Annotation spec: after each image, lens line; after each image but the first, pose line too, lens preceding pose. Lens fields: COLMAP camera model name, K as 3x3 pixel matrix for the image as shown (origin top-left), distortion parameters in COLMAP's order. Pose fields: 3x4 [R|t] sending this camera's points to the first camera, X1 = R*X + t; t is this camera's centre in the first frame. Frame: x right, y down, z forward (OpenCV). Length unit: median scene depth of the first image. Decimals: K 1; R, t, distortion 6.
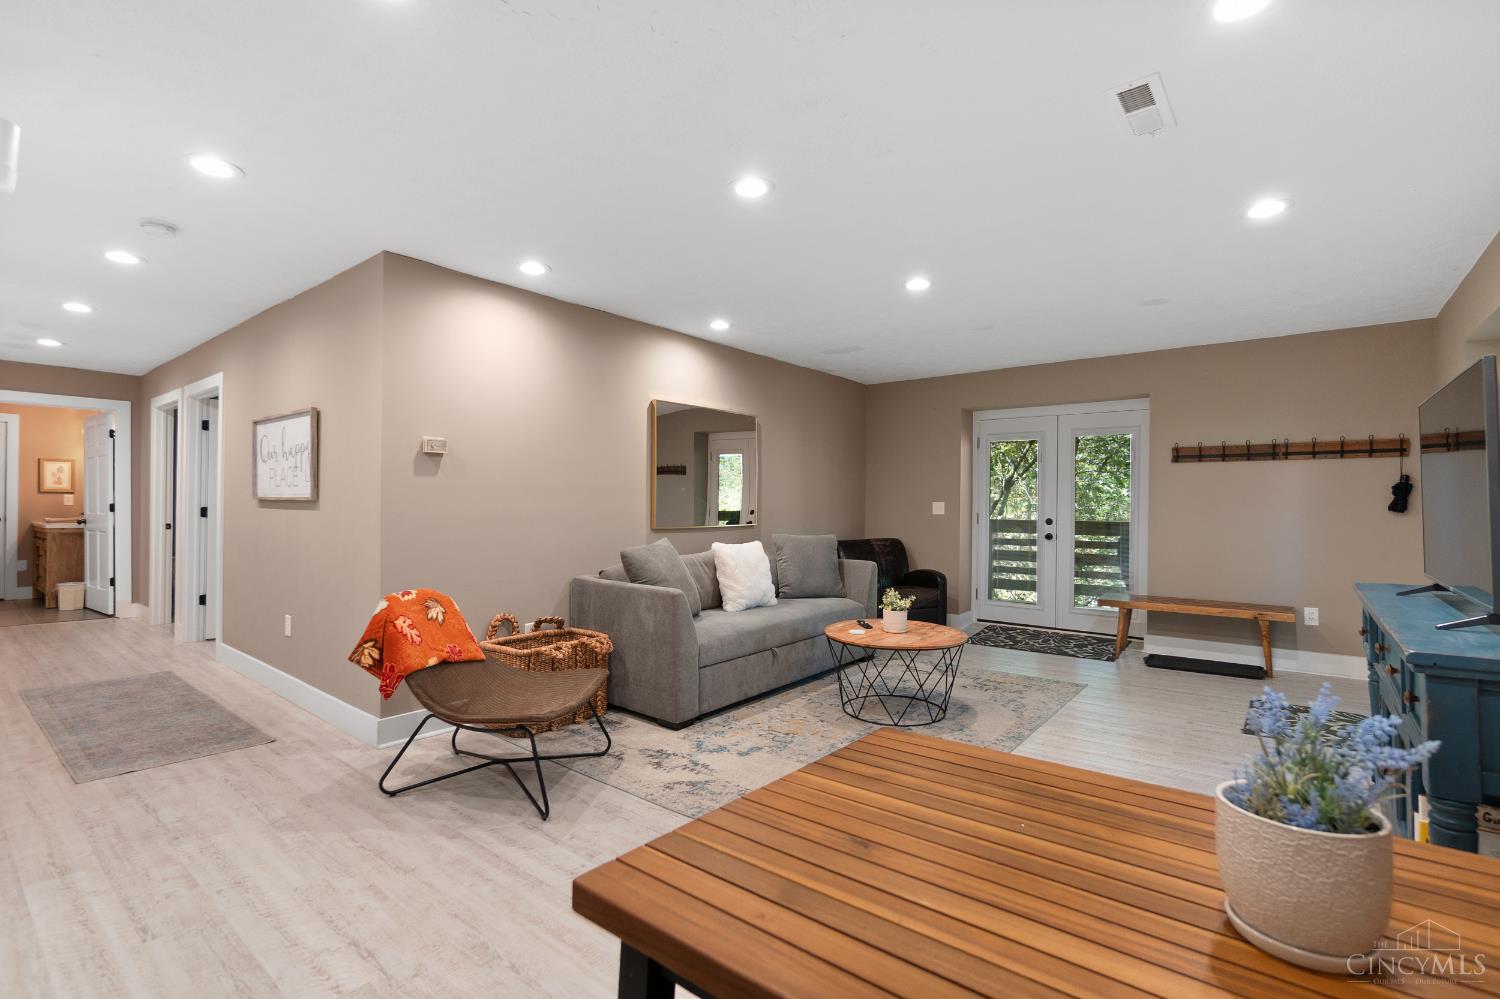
lens RADIAL K [[694.0, 0, 725.5], [0, 694.0, 504.8], [0, 0, 1]] dist [-0.000489, -0.000024]
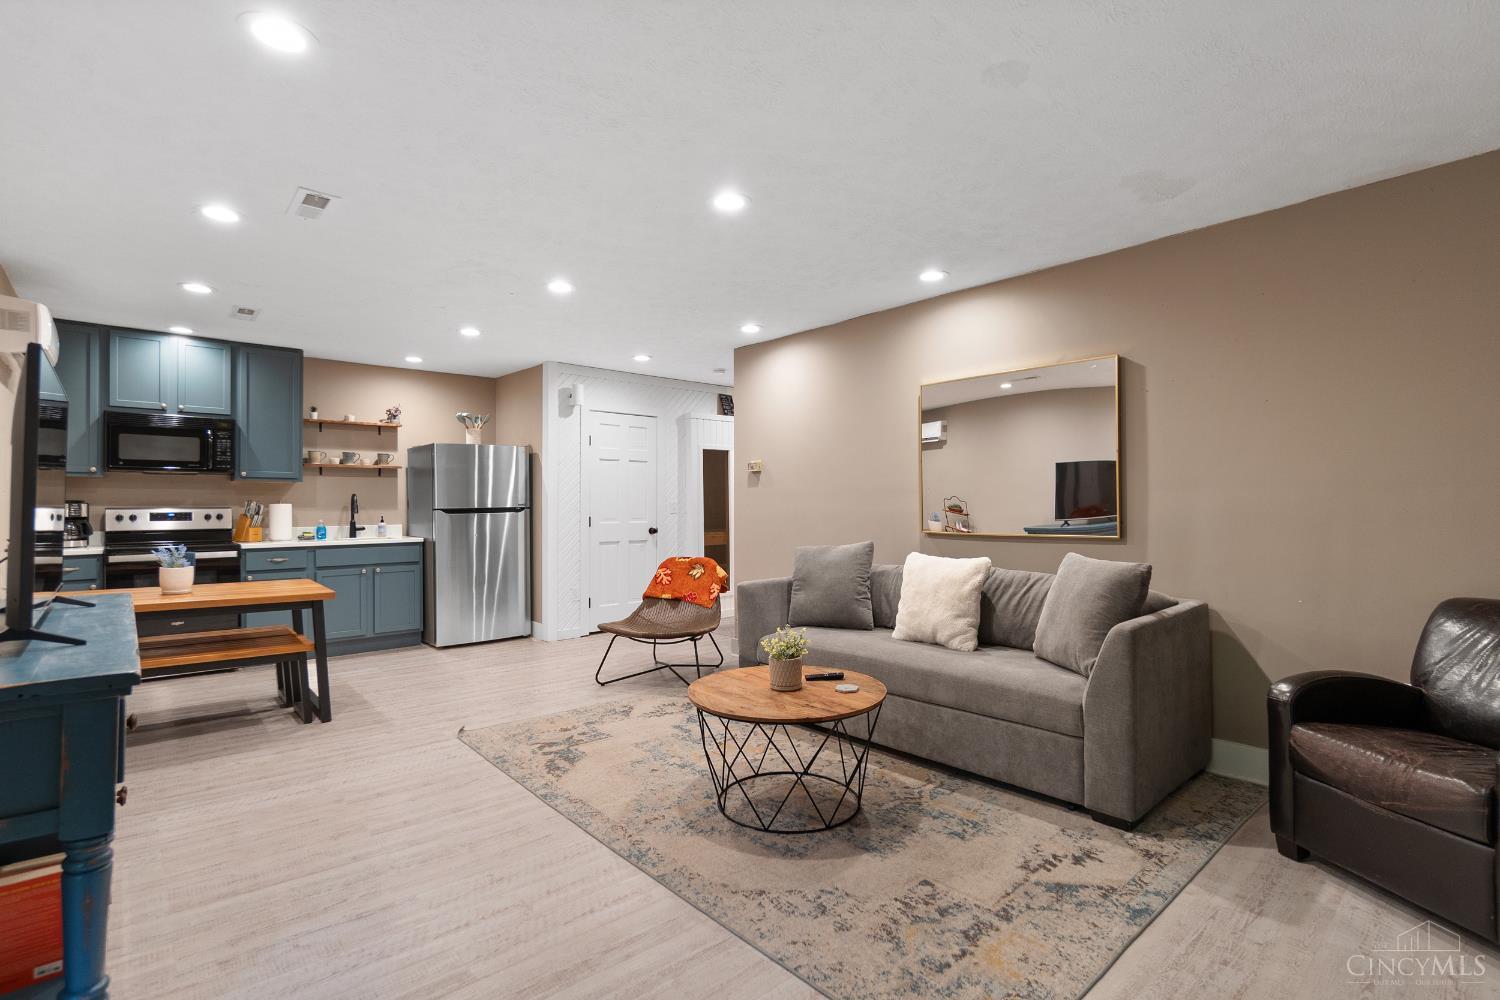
lens RADIAL K [[694.0, 0, 725.5], [0, 694.0, 505.3], [0, 0, 1]] dist [-0.000489, -0.000024]
pose [[-0.173379, 0.000769, -0.984855, 0.991597], [0.013958, 0.999901, -0.001676, -0.000055], [0.984756, -0.014037, -0.173373, 1.123203]]
